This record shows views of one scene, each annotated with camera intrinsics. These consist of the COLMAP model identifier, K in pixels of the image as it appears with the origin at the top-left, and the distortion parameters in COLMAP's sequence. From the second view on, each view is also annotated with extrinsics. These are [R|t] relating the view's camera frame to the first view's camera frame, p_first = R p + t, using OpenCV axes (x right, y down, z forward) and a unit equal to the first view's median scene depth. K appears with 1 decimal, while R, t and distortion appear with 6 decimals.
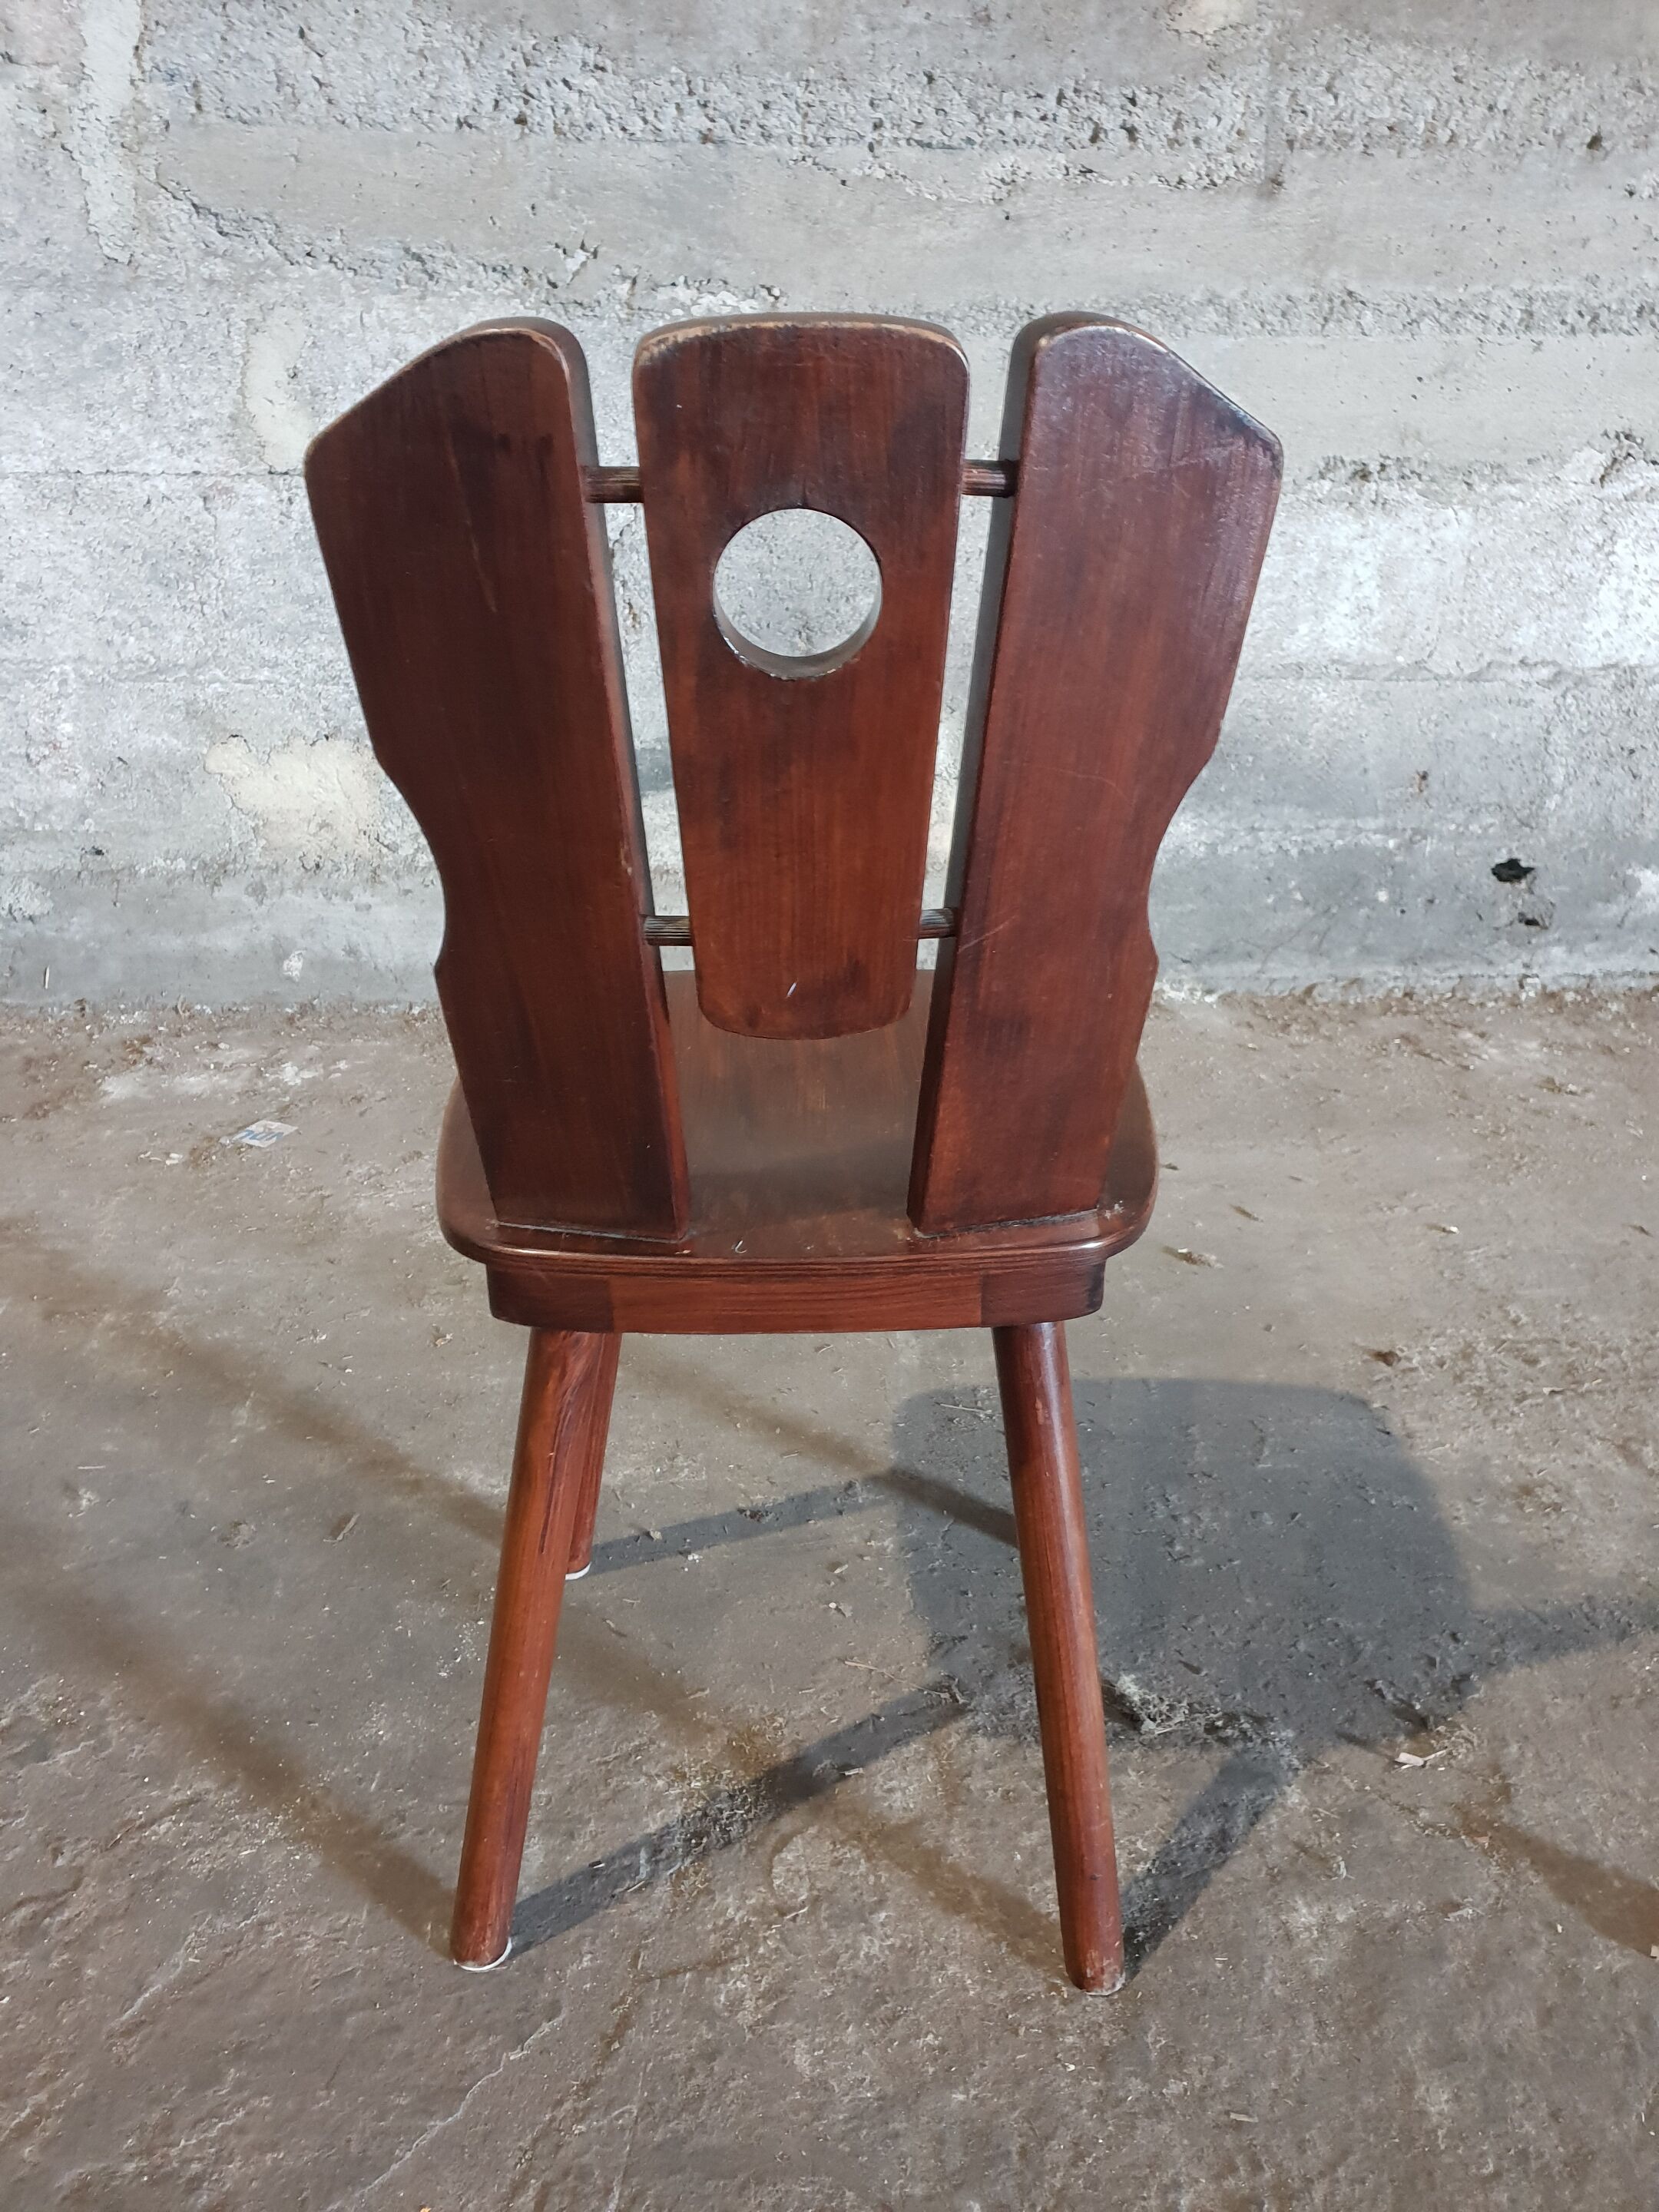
lens RADIAL K [[1723.8, 0, 836.8], [0, 1723.8, 1092.1], [0, 0, 1]] dist [0.027255, 0.014158]
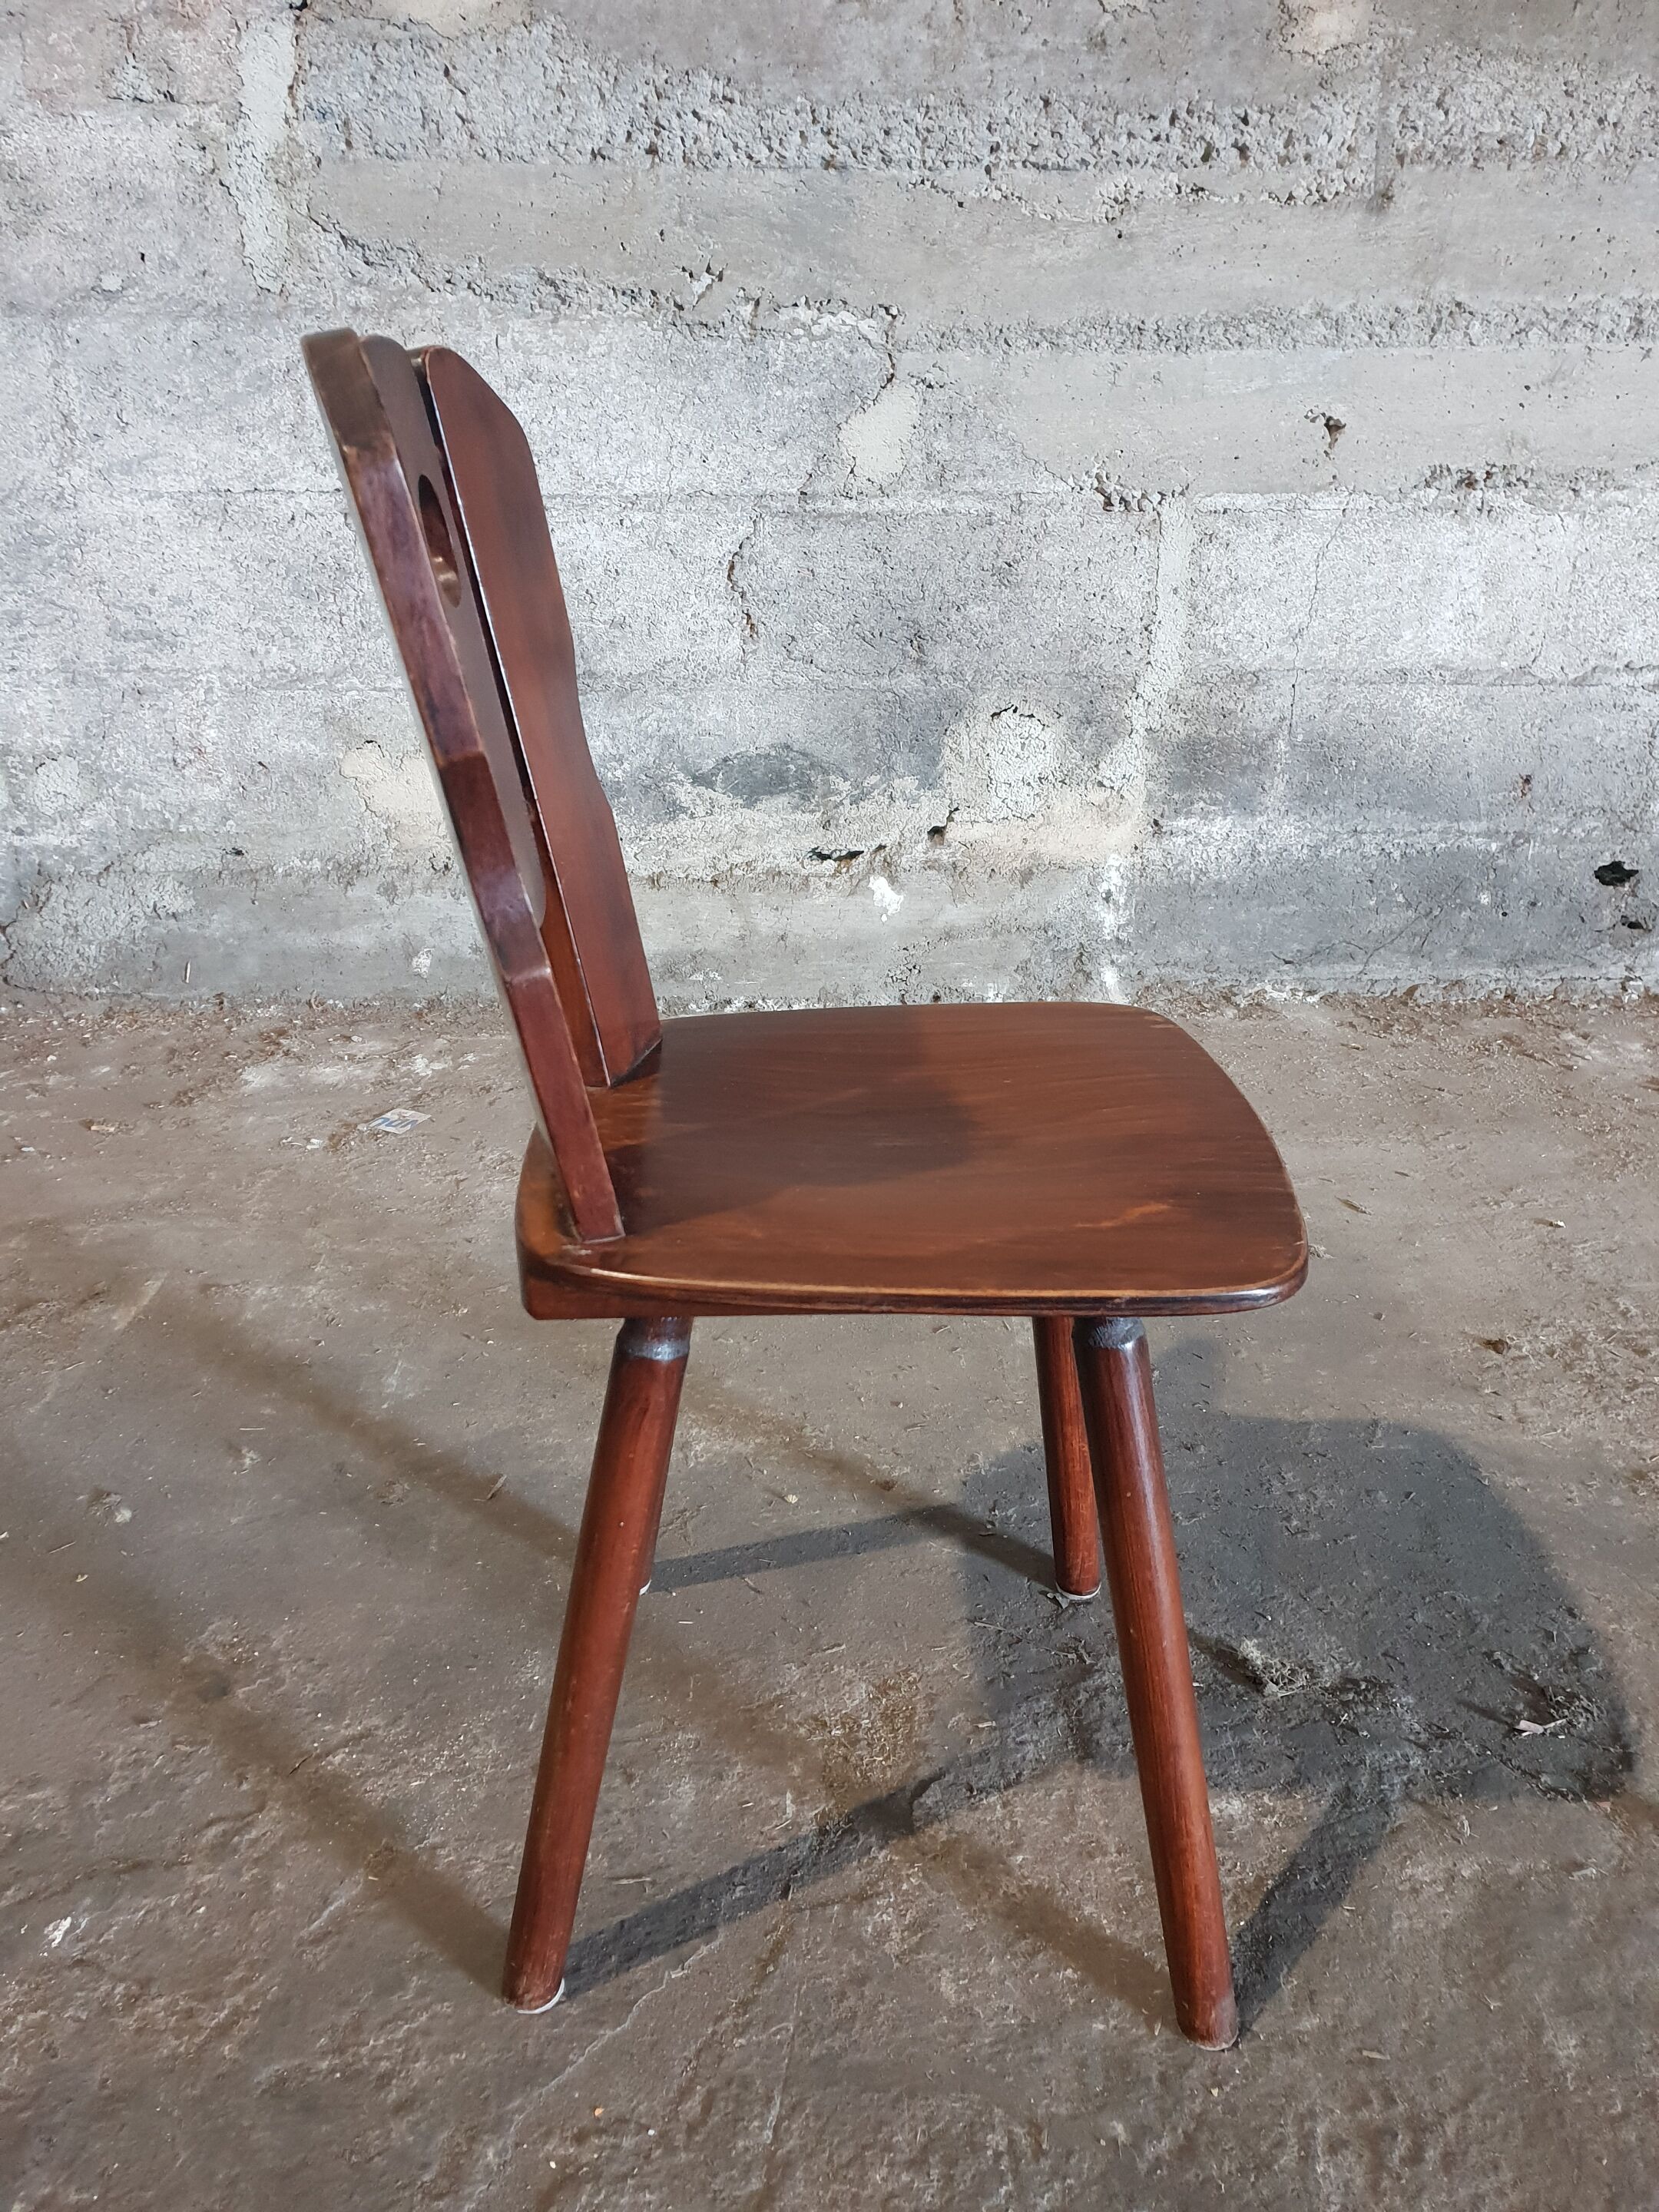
lens RADIAL K [[1723.8, 0, 839.9], [0, 1723.8, 1079.5], [0, 0, 1]] dist [0.027255, 0.014158]
pose [[0.999063, 0.007004, -0.042712, -0.020273], [-0.007548, 0.999892, -0.012606, 0.009793], [0.042619, 0.012916, 0.999008, -0.027175]]
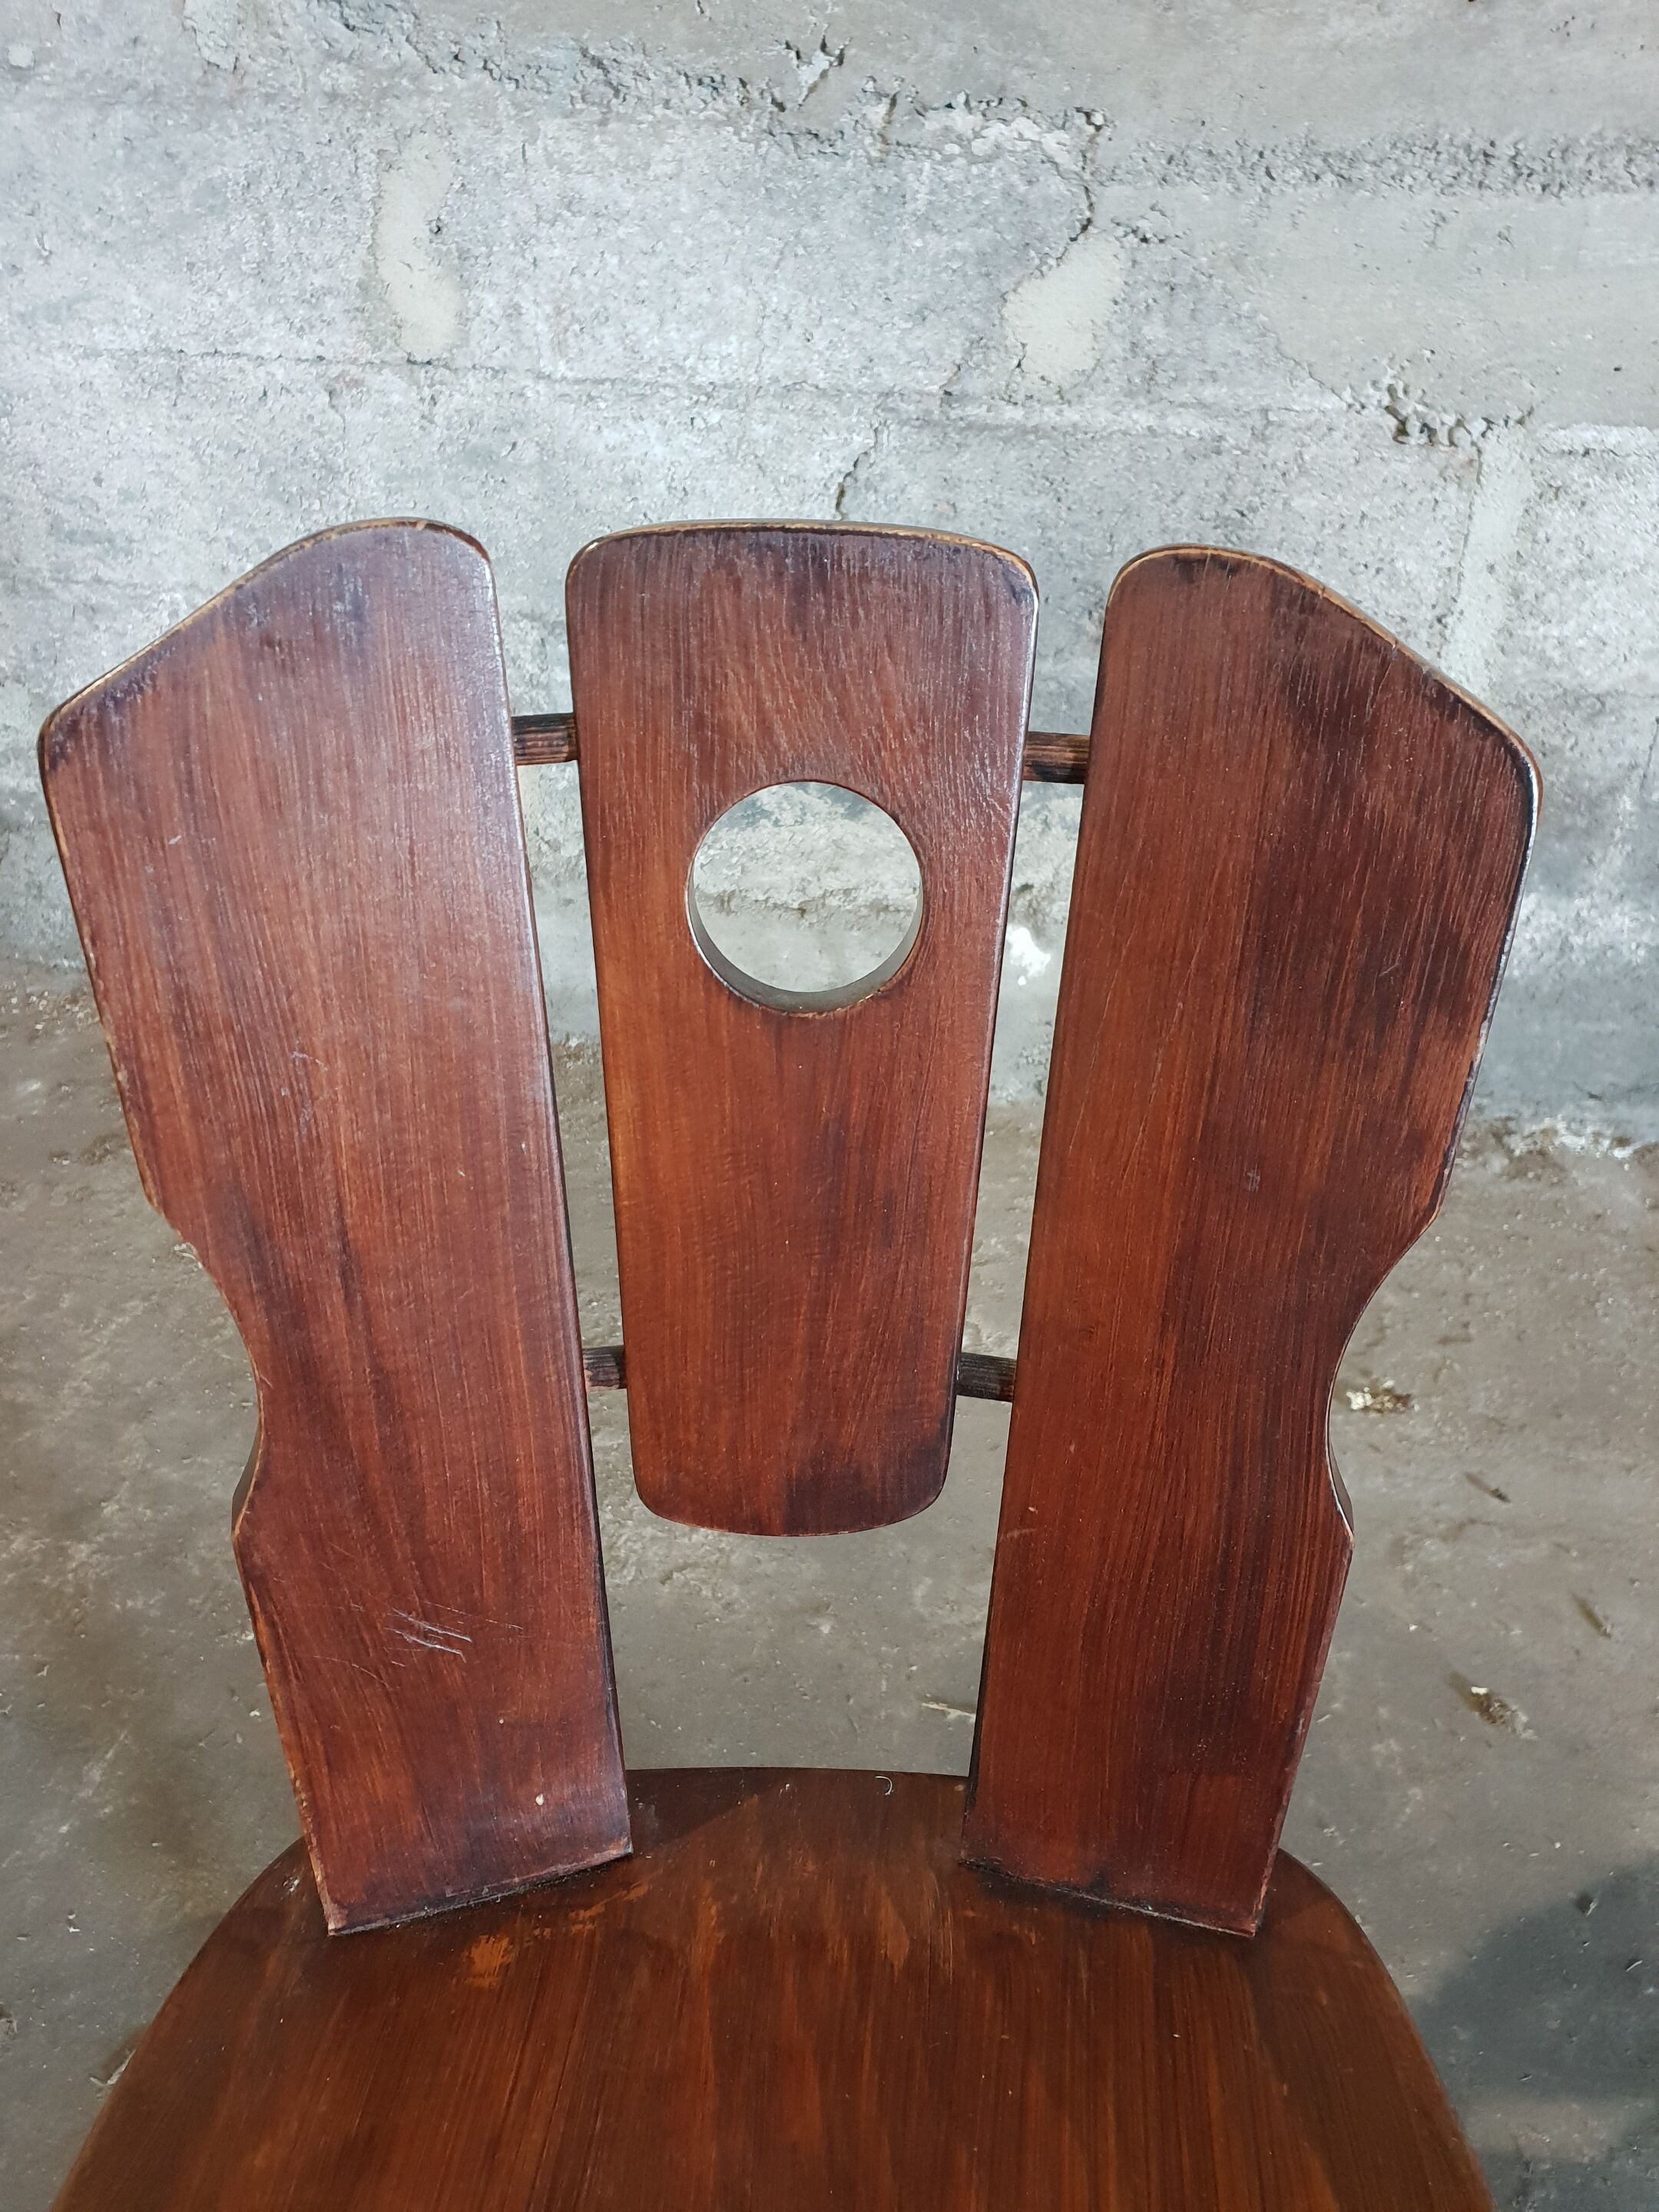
lens RADIAL K [[1723.8, 0, 861.9], [0, 1723.8, 1092.2], [0, 0, 1]] dist [0.027255, 0.014158]
pose [[0.969190, 0.131754, -0.208116, 0.068882], [-0.102929, 0.984244, 0.143767, -0.178934], [0.223779, -0.117916, 0.967481, 0.282496]]
